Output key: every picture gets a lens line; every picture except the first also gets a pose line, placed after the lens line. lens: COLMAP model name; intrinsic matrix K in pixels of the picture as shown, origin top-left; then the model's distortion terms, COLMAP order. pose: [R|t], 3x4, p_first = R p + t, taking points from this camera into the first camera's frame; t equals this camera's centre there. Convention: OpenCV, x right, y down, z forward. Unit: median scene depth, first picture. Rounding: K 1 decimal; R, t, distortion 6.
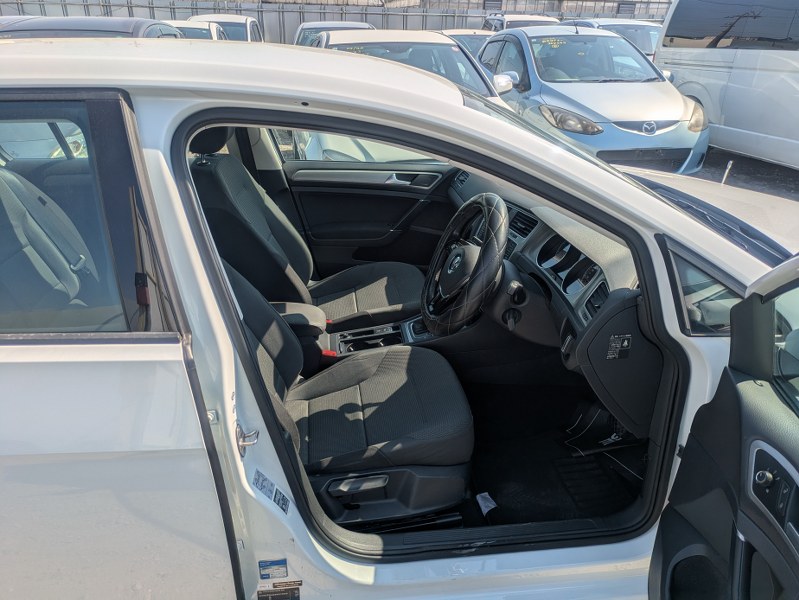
lens RADIAL K [[580.6, 0, 403.1], [0, 580.6, 299.5], [0, 0, 1]] dist [0.052198, -0.058191]
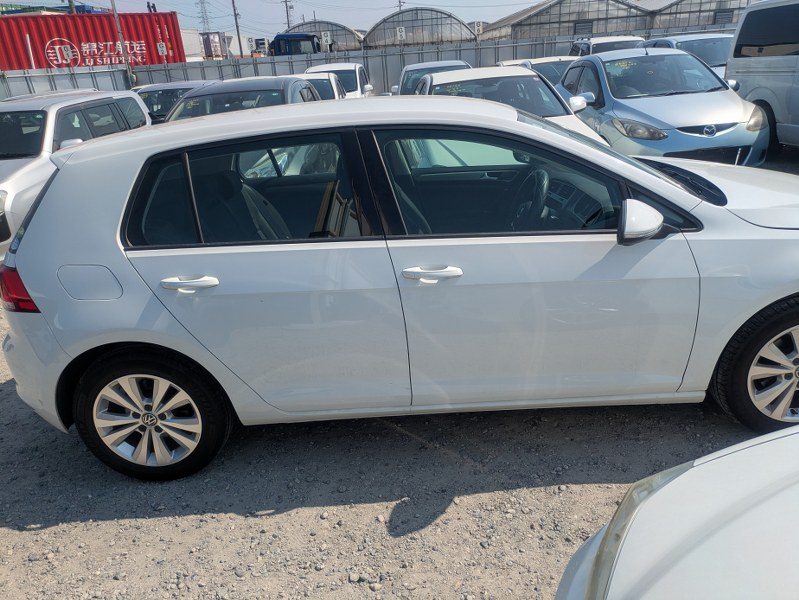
lens RADIAL K [[580.6, 0, 403.1], [0, 580.6, 299.5], [0, 0, 1]] dist [0.052198, -0.058191]
pose [[0.985379, -0.027207, -0.168190, 0.007320], [0.019563, 0.998706, -0.046940, 0.072662], [0.169249, 0.042963, 0.984636, -0.201786]]
